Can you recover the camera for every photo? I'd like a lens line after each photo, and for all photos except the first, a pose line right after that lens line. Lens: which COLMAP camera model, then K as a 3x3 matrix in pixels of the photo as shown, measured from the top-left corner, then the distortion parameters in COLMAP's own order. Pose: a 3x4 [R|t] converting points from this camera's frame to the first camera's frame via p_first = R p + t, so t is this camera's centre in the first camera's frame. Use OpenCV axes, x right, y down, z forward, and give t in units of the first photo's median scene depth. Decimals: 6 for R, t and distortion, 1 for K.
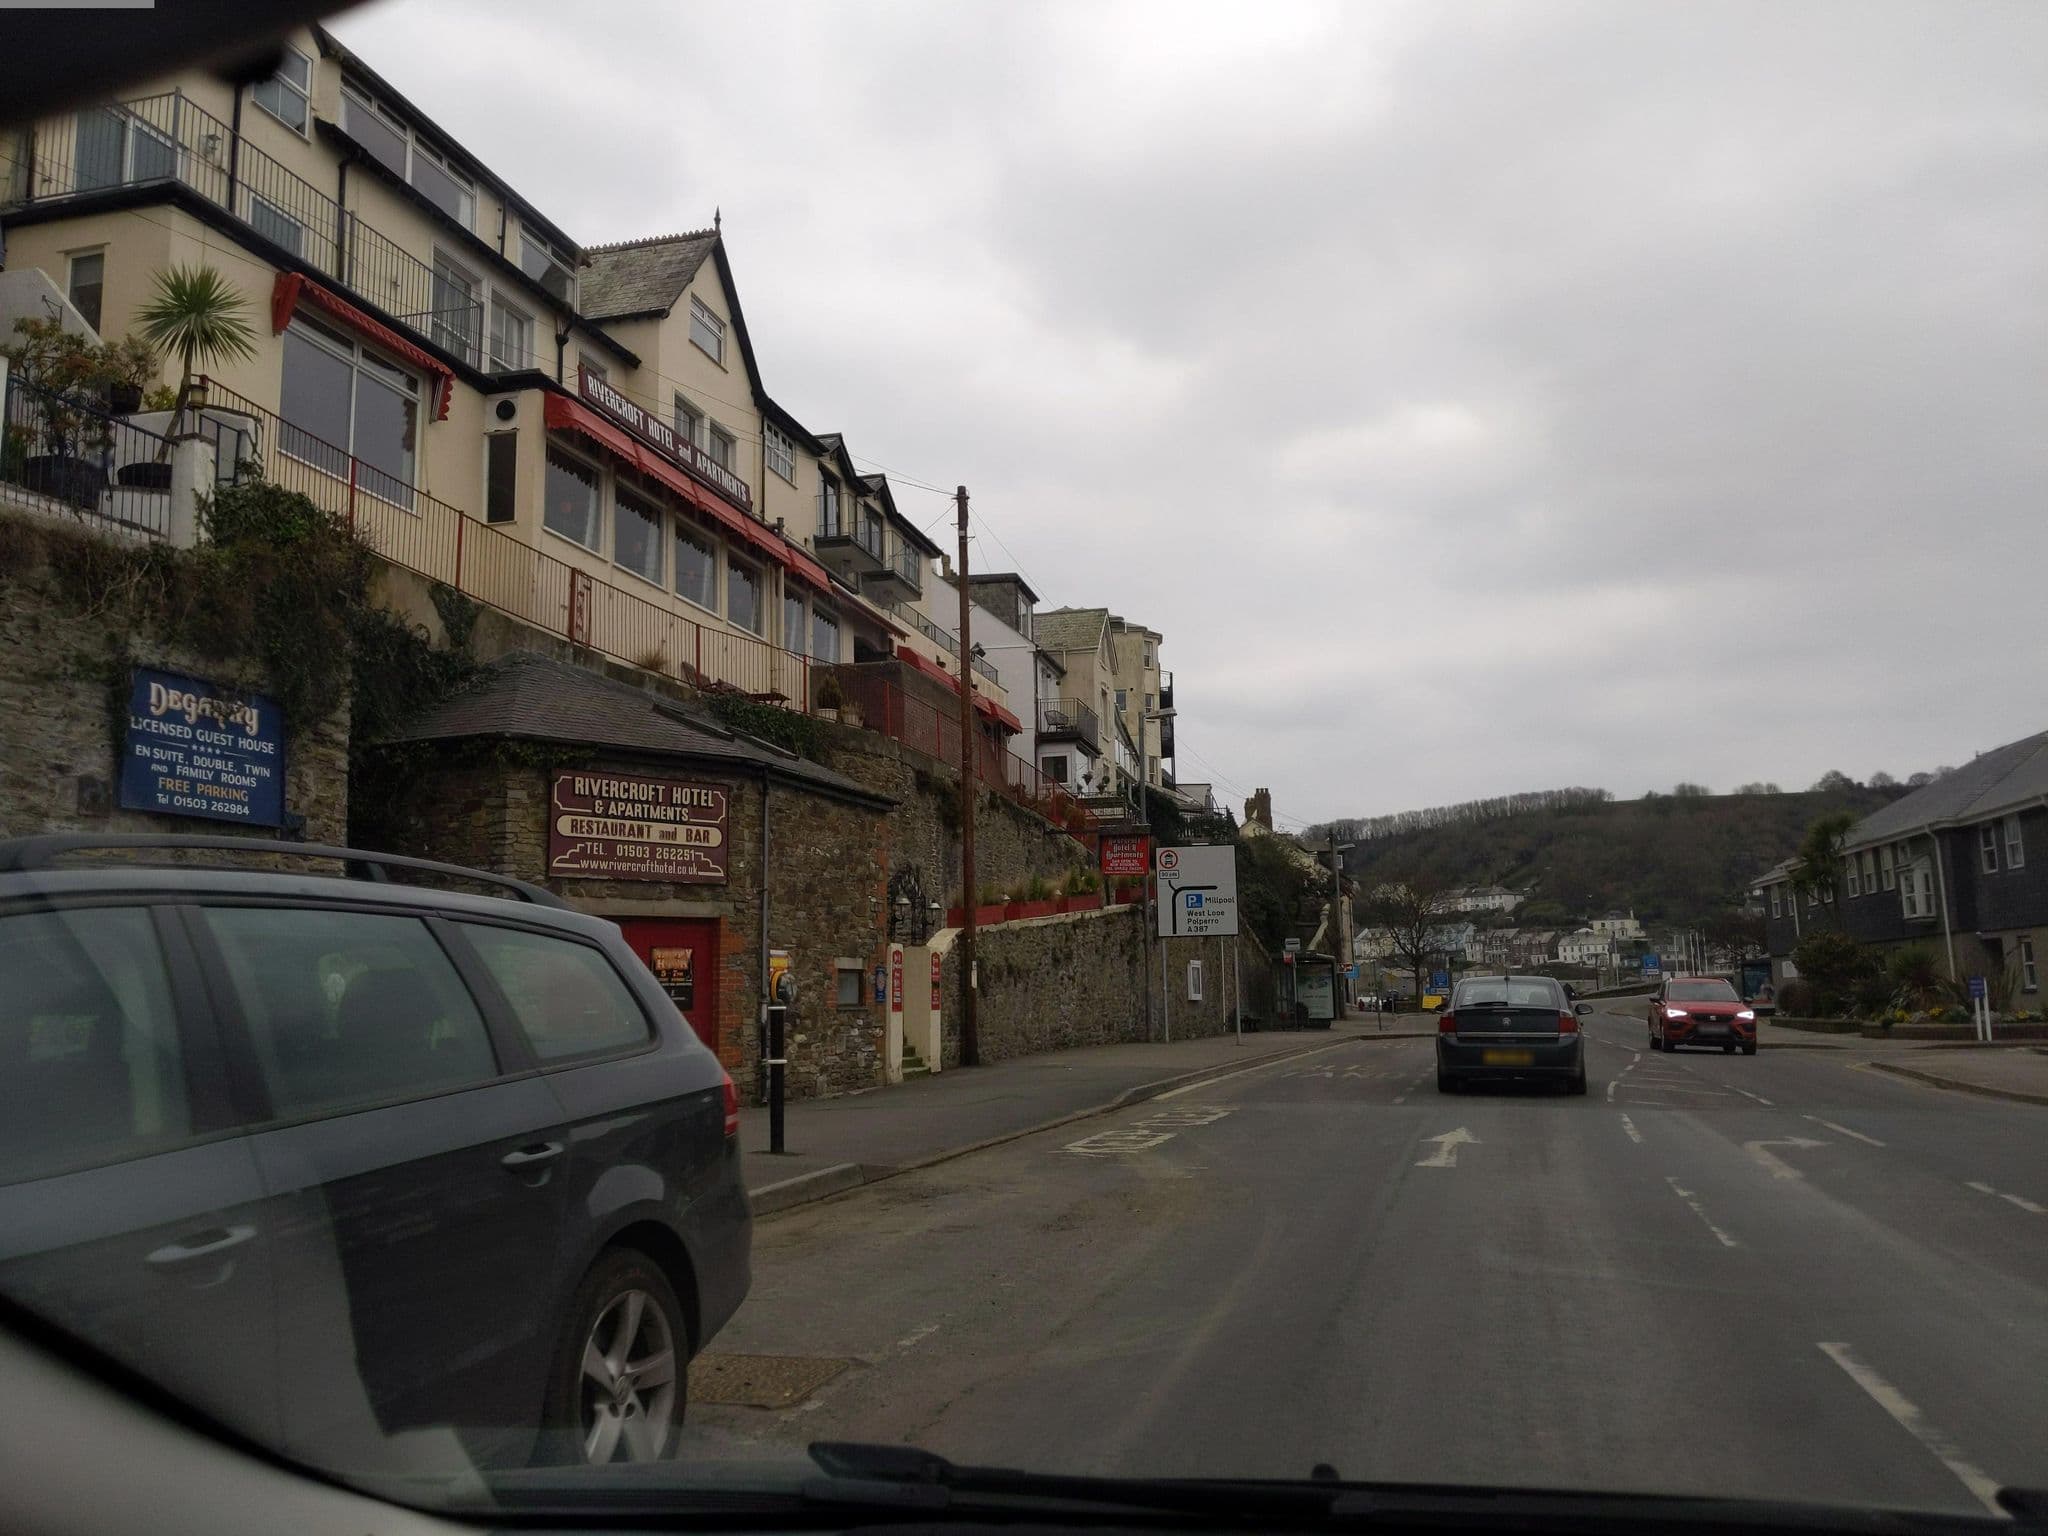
lens RADIAL K [[1524.6, 0, 1024.0], [0, 1524.6, 768.0], [0, 0, 1]] dist [-0.000211, -0.001810]
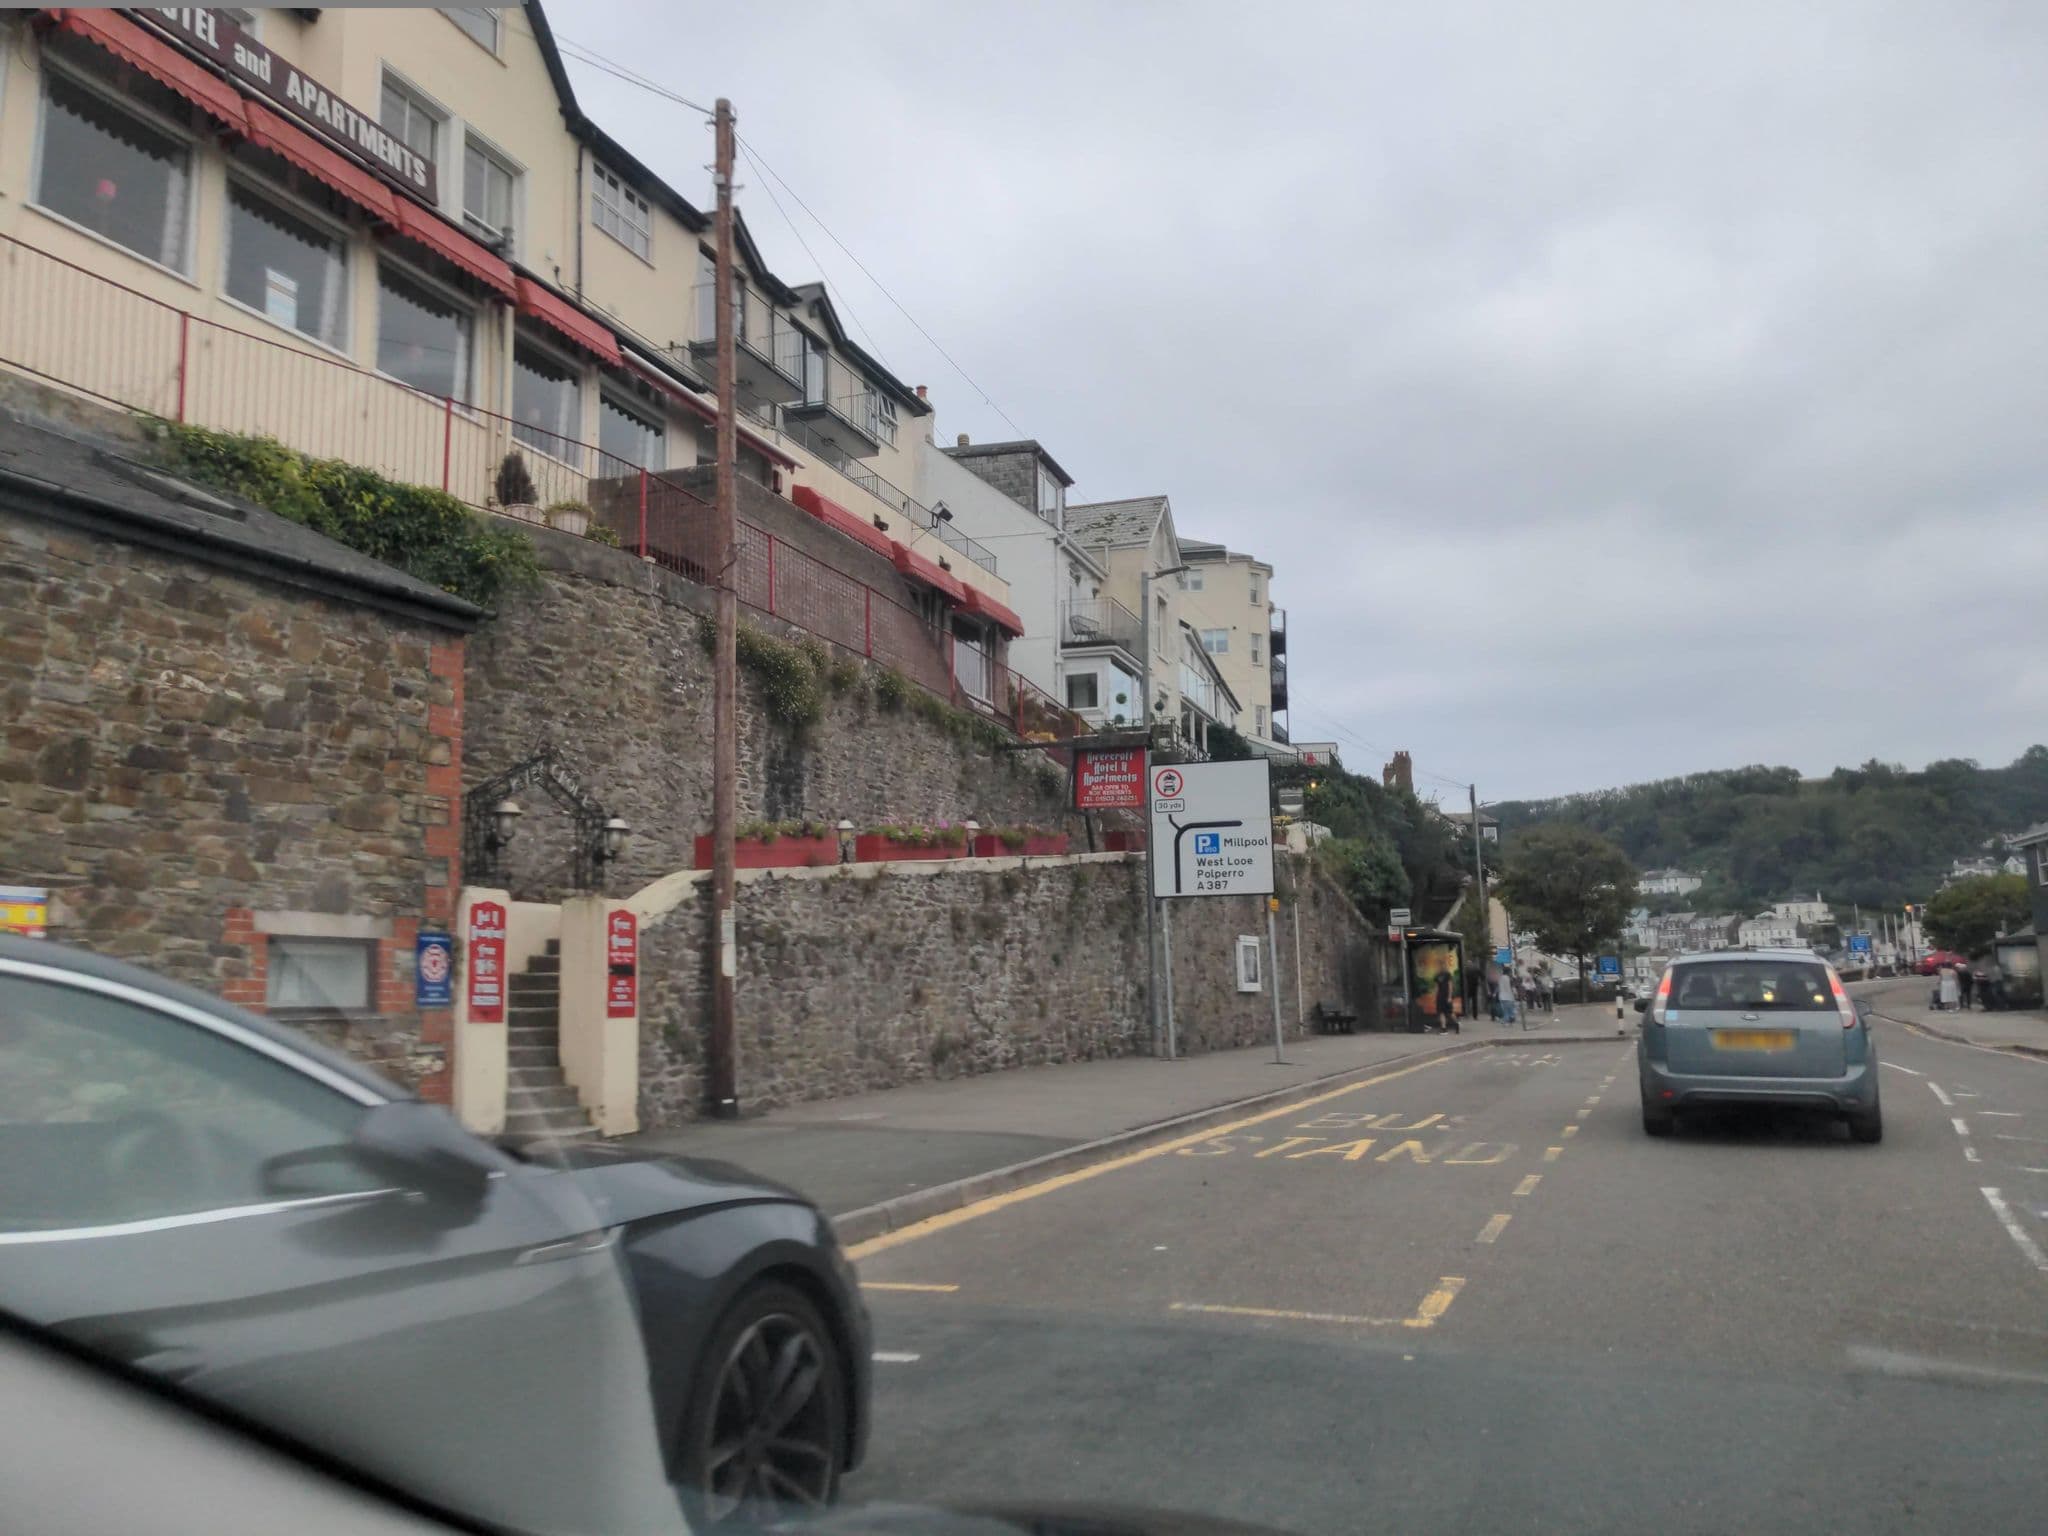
lens RADIAL K [[1535.9, 0, 1025.9], [0, 1535.9, 796.3], [0, 0, 1]] dist [0.001517, -0.001066]
pose [[0.995176, -0.014308, -0.097059, 0.090060], [0.016886, 0.999525, 0.025799, 0.045807], [0.096644, -0.027313, 0.994944, 0.315077]]
